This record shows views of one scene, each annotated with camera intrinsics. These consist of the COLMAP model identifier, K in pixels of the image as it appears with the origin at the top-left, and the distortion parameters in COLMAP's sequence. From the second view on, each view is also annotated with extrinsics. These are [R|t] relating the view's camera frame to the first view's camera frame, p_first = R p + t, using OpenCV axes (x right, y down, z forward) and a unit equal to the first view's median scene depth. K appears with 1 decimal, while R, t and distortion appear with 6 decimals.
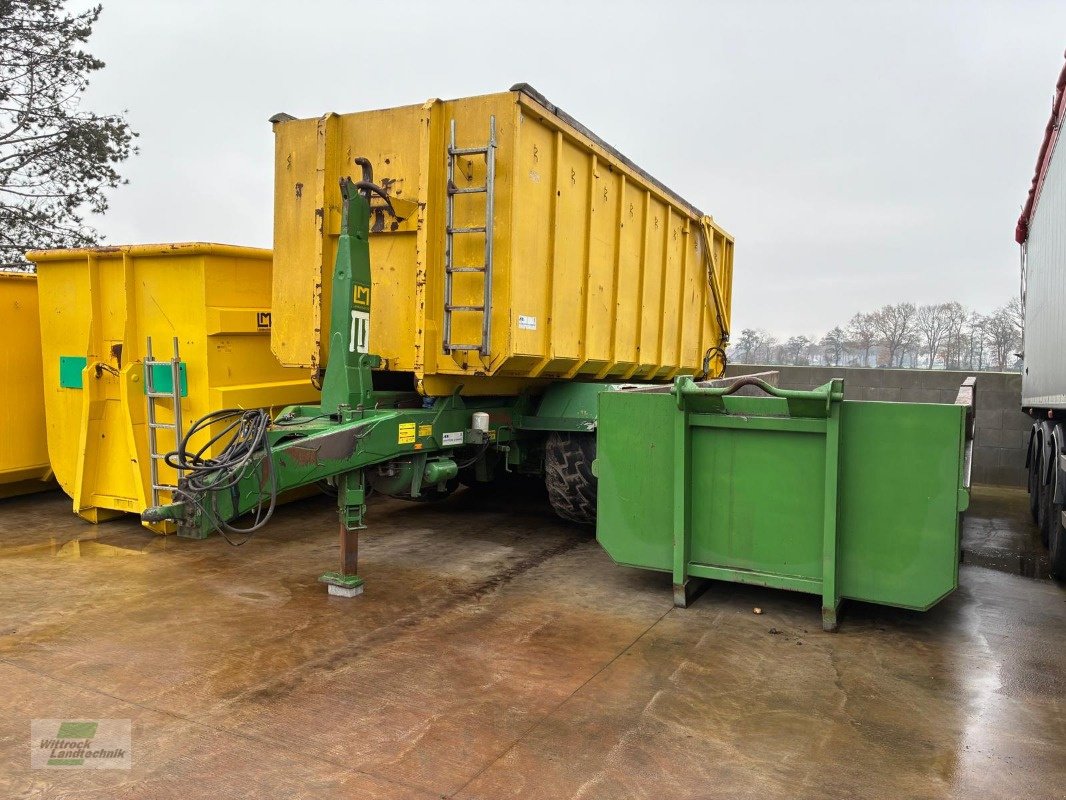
lens RADIAL K [[809.9, 0, 540.8], [0, 809.9, 399.1], [0, 0, 1]] dist [0.050772, -0.051584]
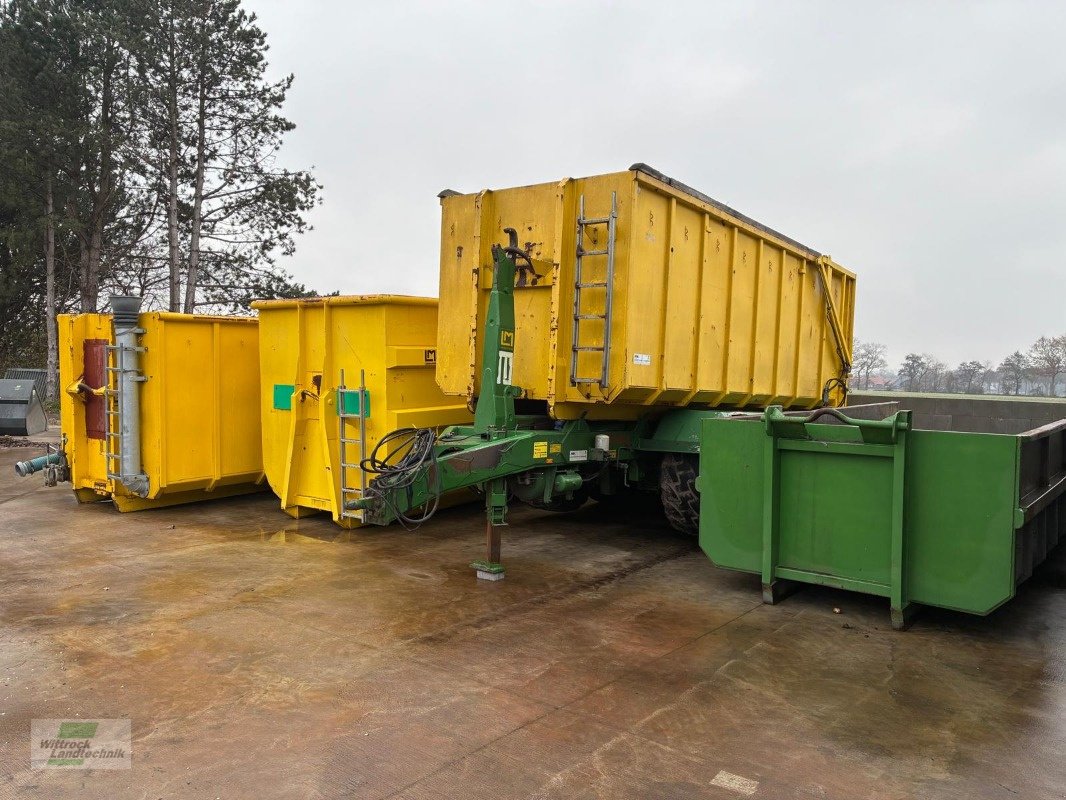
lens RADIAL K [[809.9, 0, 535.2], [0, 809.9, 400.5], [0, 0, 1]] dist [0.050772, -0.051584]
pose [[0.982612, 0.010571, -0.185372, 0.049659], [-0.015947, 0.999494, -0.027532, 0.000796], [0.184987, 0.030009, 0.982283, -0.194302]]
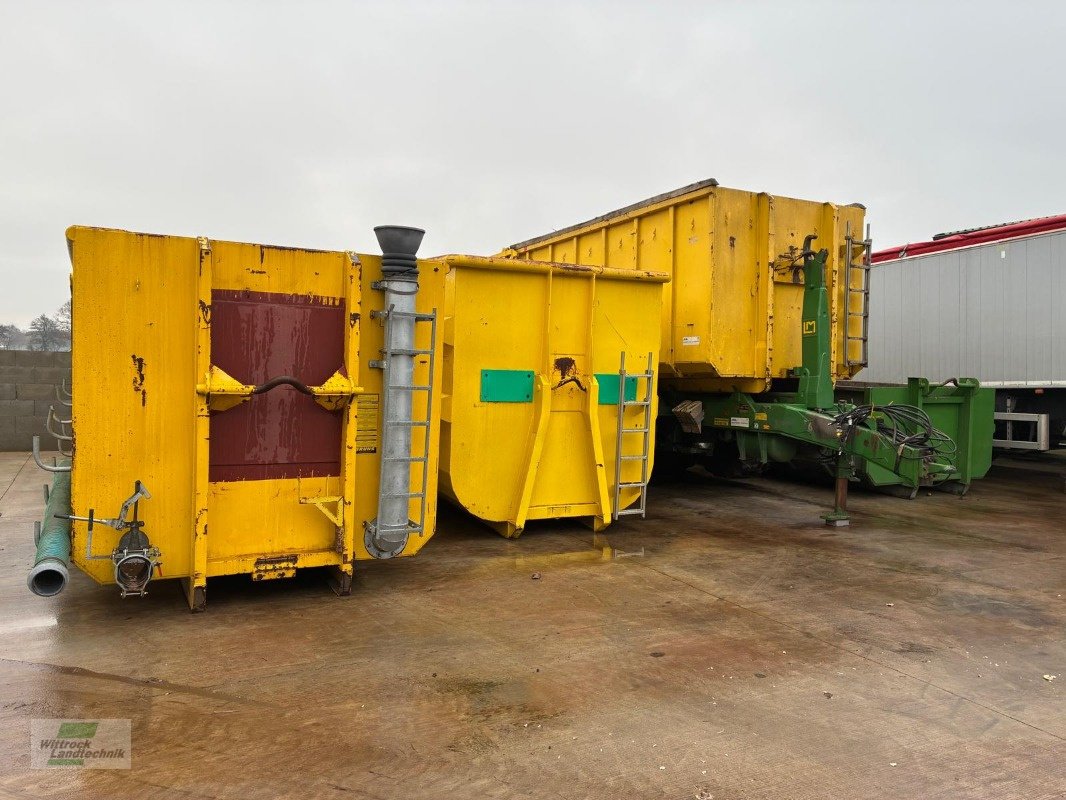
lens RADIAL K [[809.9, 0, 539.2], [0, 809.9, 400.7], [0, 0, 1]] dist [0.050772, -0.051584]
pose [[0.595327, -0.043951, 0.802281, -1.642621], [0.033865, 0.998988, 0.029597, -0.052650], [-0.802770, 0.009550, 0.596213, 0.495428]]
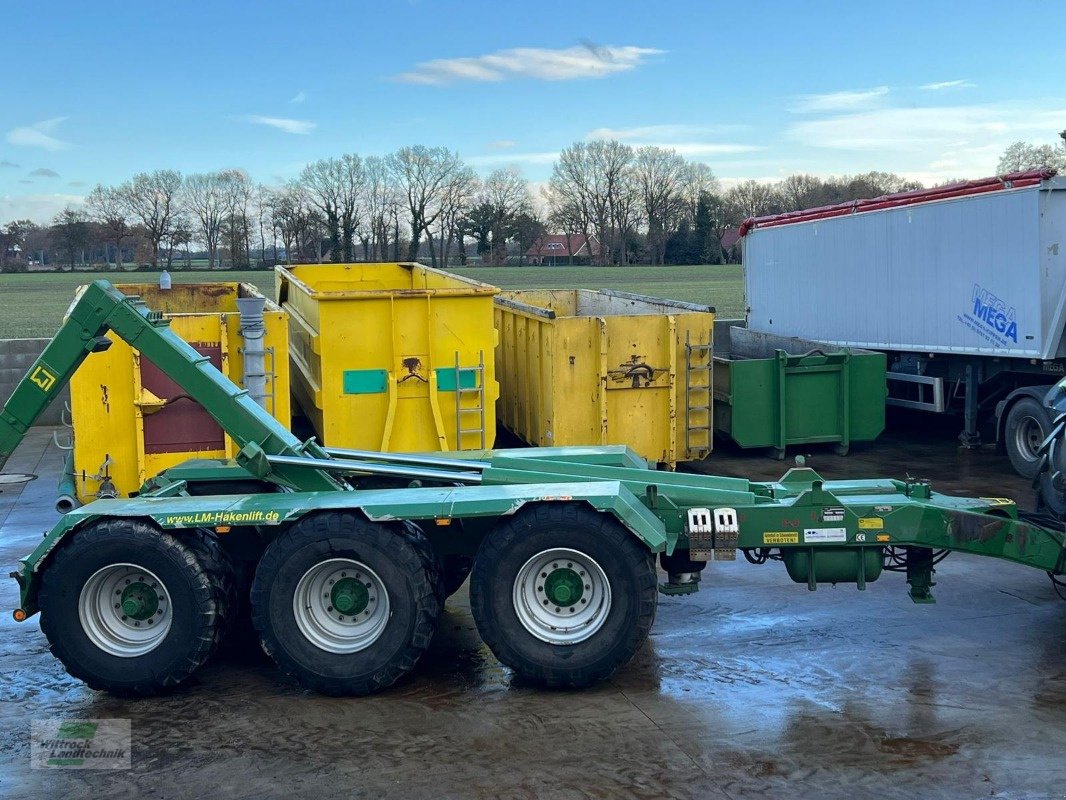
lens RADIAL K [[1328.6, 0, 537.2], [0, 1328.6, 404.4], [0, 0, 1]] dist [0.090742, 0.000000]
pose [[0.748968, -0.114723, 0.652599, -2.213833], [0.072506, 0.993173, 0.091380, -0.215720], [-0.658627, -0.021124, 0.752173, -1.016801]]
